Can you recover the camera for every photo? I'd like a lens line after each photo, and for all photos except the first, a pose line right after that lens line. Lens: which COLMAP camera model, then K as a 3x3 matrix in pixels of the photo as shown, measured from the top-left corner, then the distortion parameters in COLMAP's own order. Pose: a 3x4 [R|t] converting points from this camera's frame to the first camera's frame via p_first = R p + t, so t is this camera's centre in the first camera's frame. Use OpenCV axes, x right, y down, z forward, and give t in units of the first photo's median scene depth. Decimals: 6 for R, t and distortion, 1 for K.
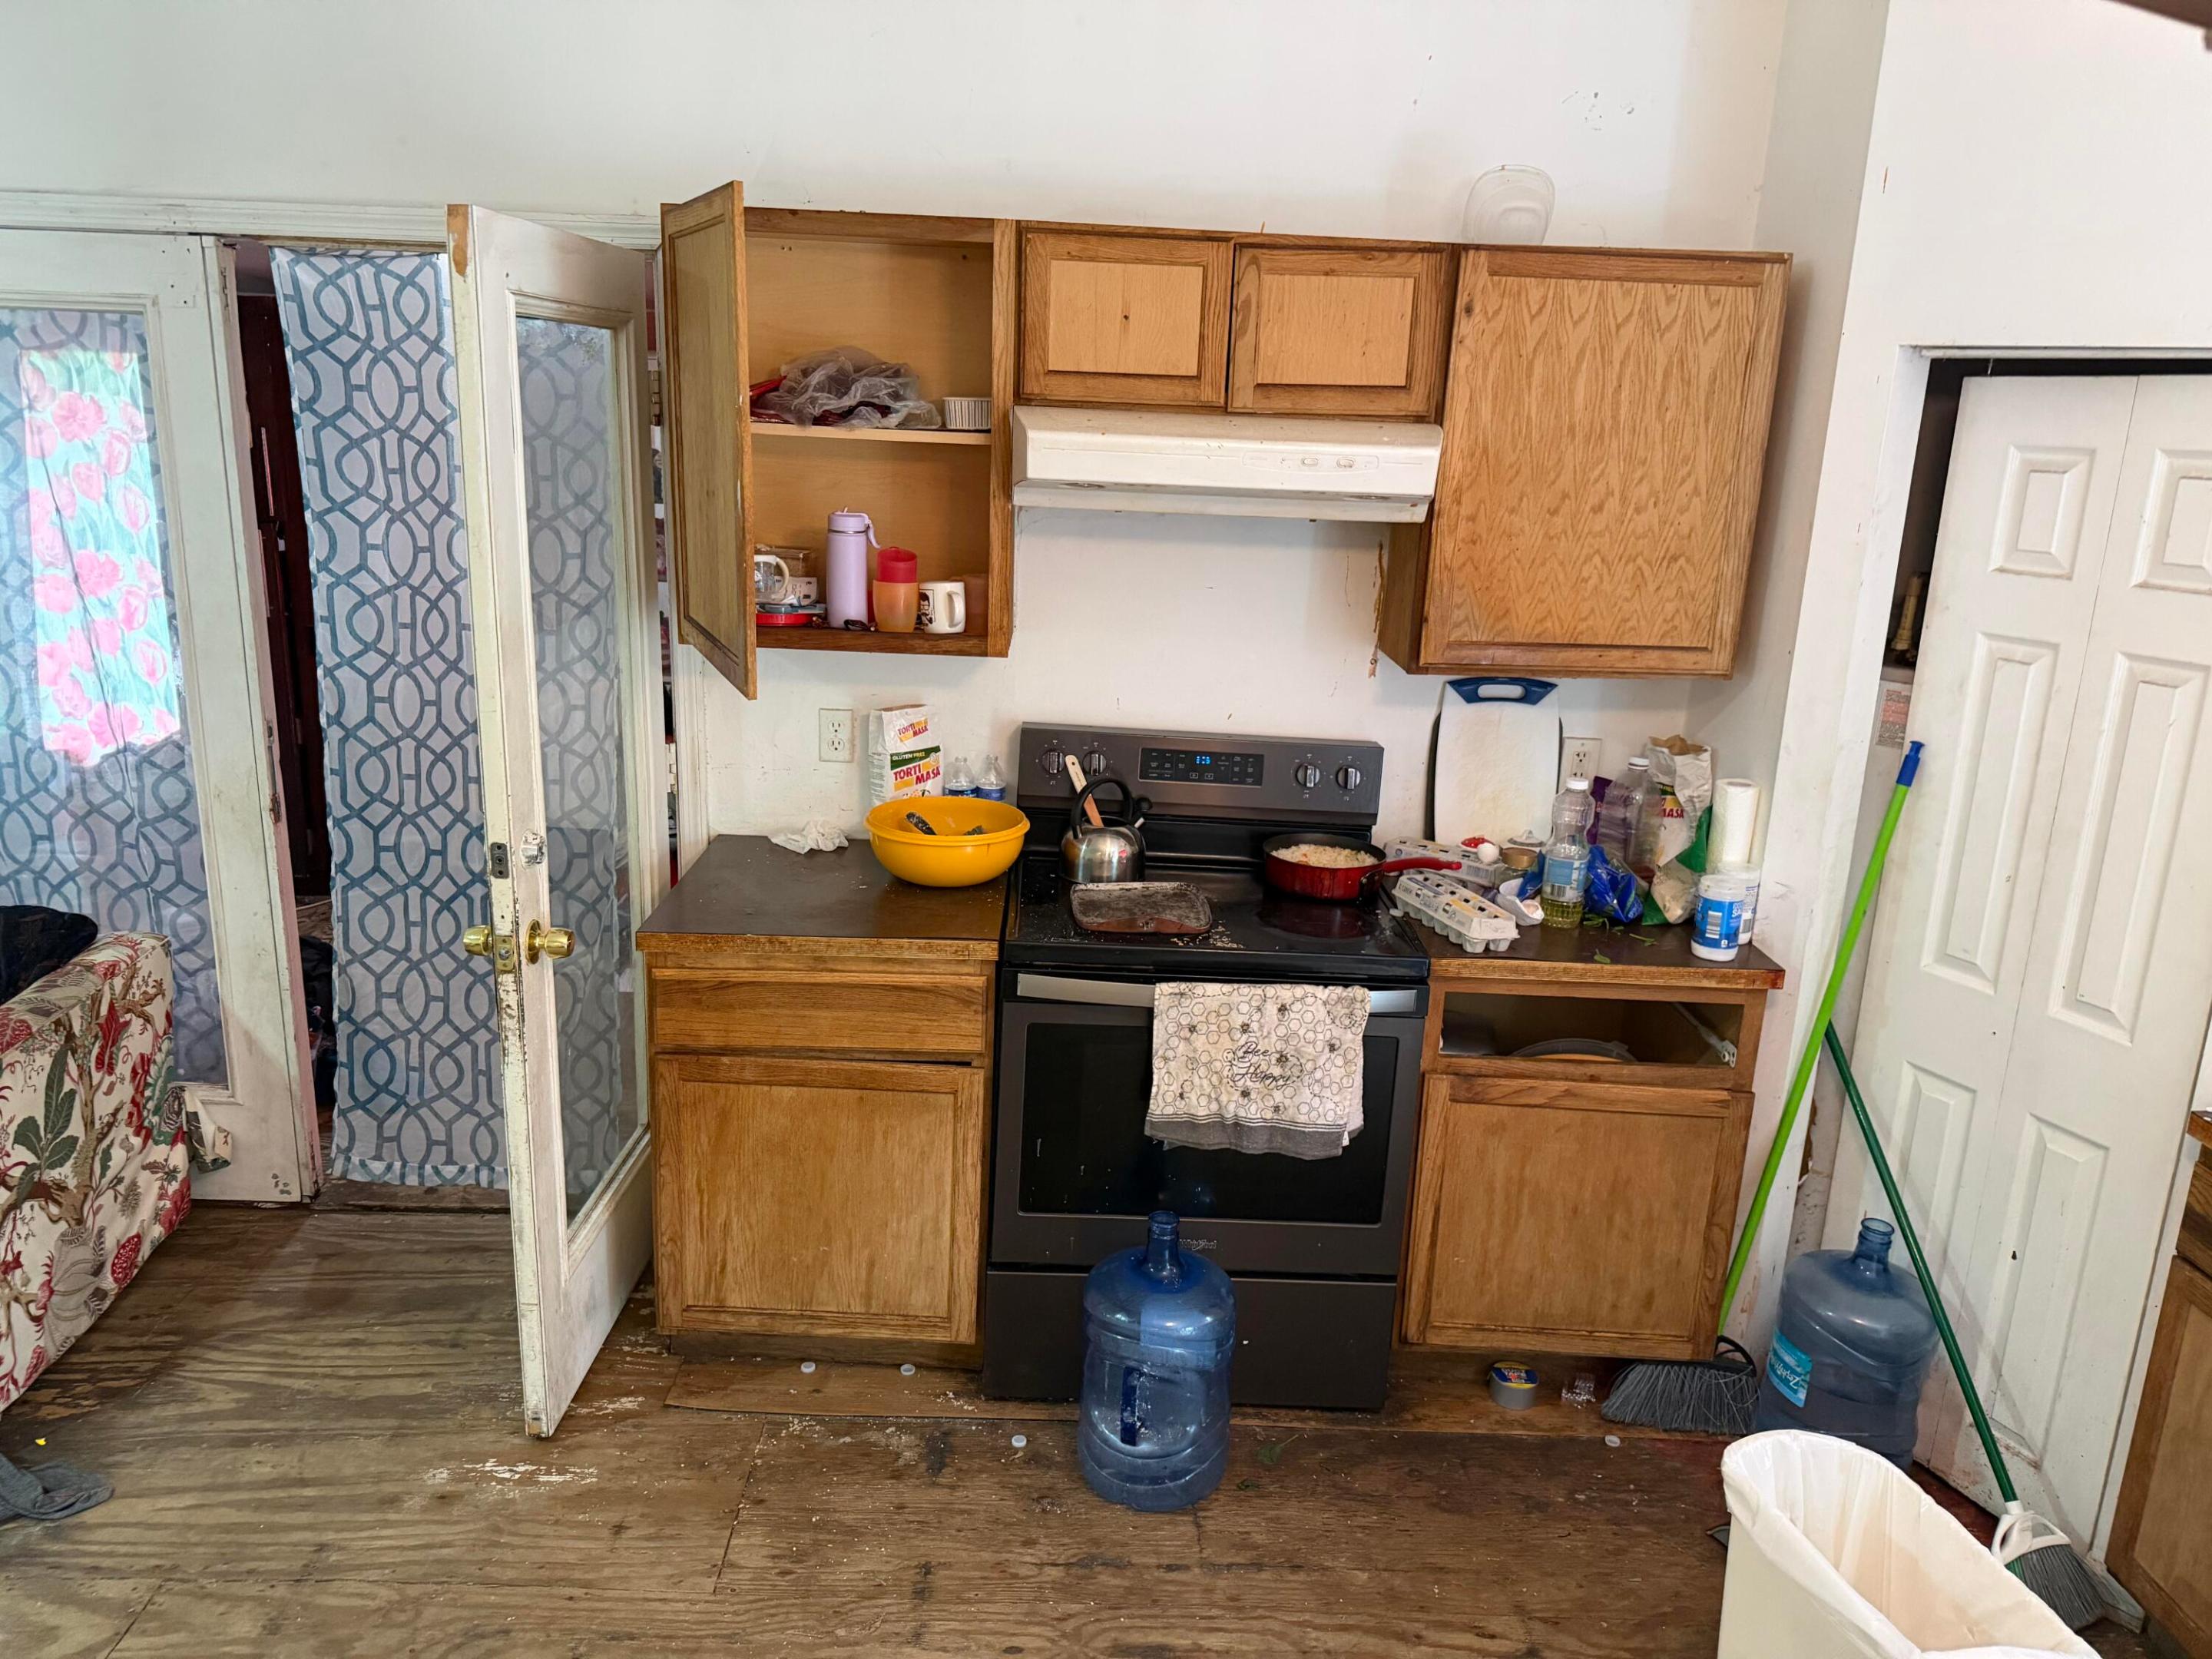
lens RADIAL K [[1582.7, 0, 1109.7], [0, 1582.7, 838.2], [0, 0, 1]] dist [0.159912, -0.289217]
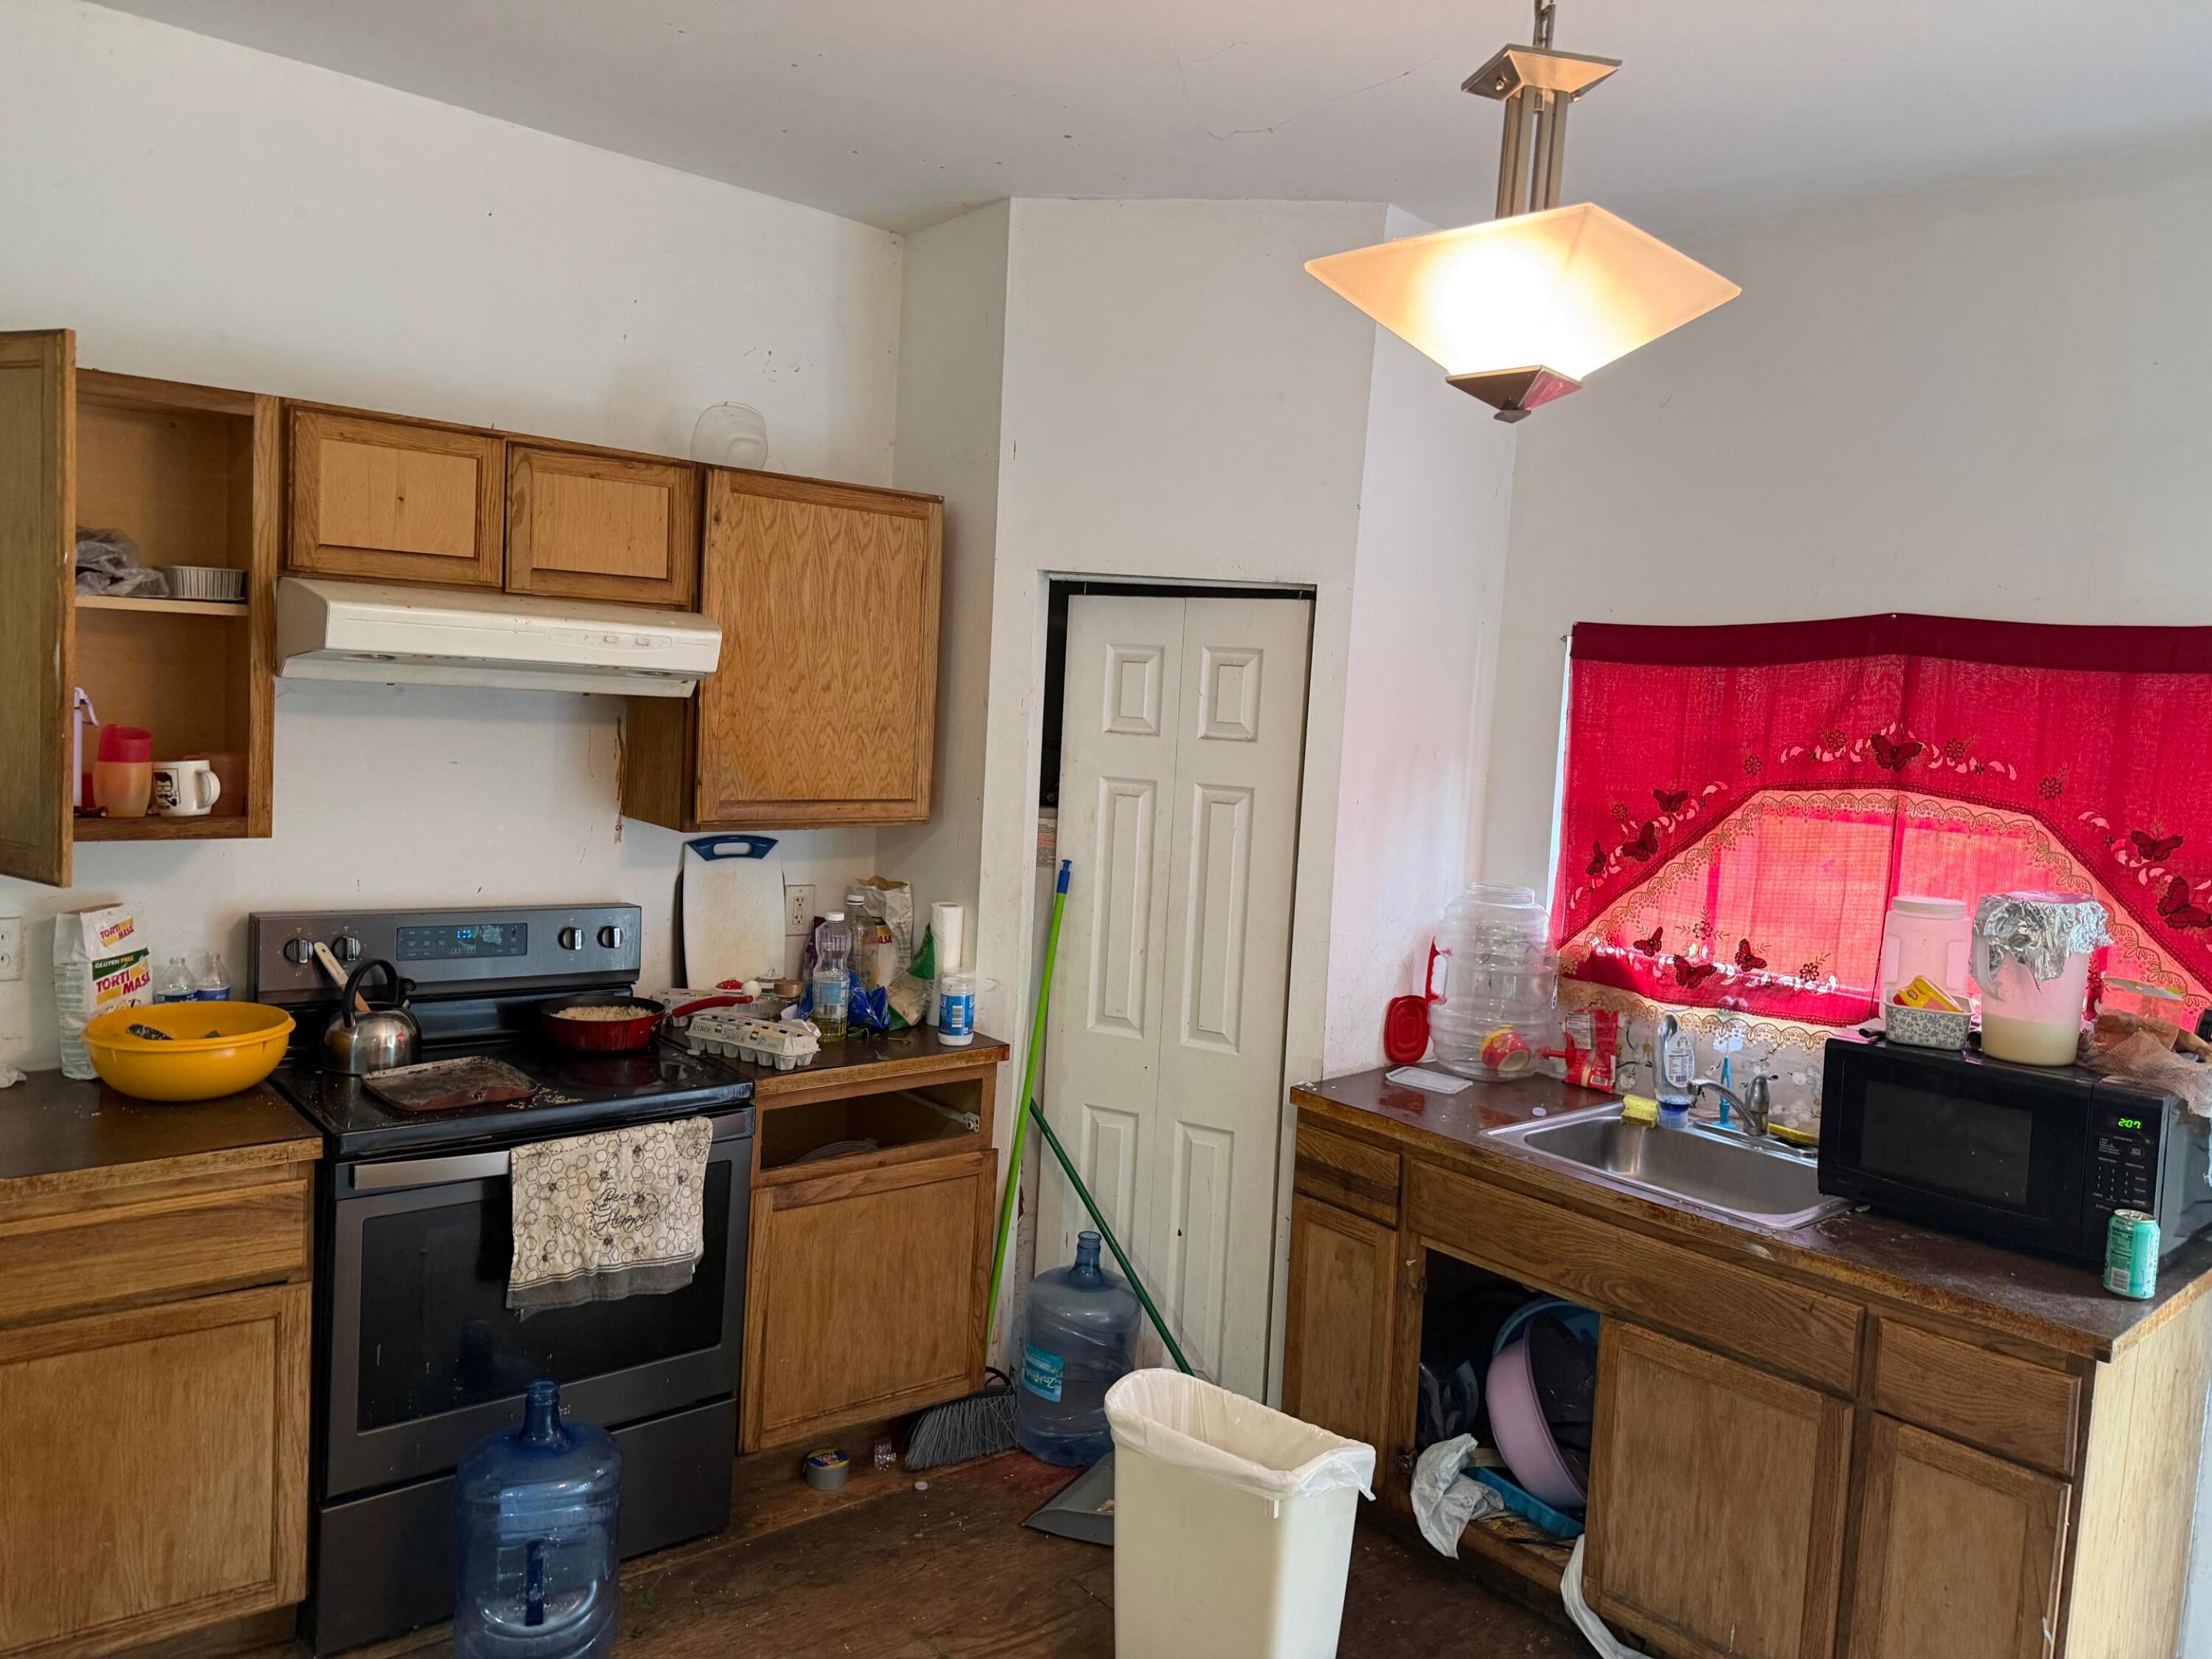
lens RADIAL K [[1582.7, 0, 1109.7], [0, 1582.7, 838.2], [0, 0, 1]] dist [0.159912, -0.289217]
pose [[0.772688, -0.057707, 0.632157, -0.296789], [0.139452, 0.986963, -0.080358, 0.032322], [-0.619278, 0.150248, 0.770662, -0.035413]]
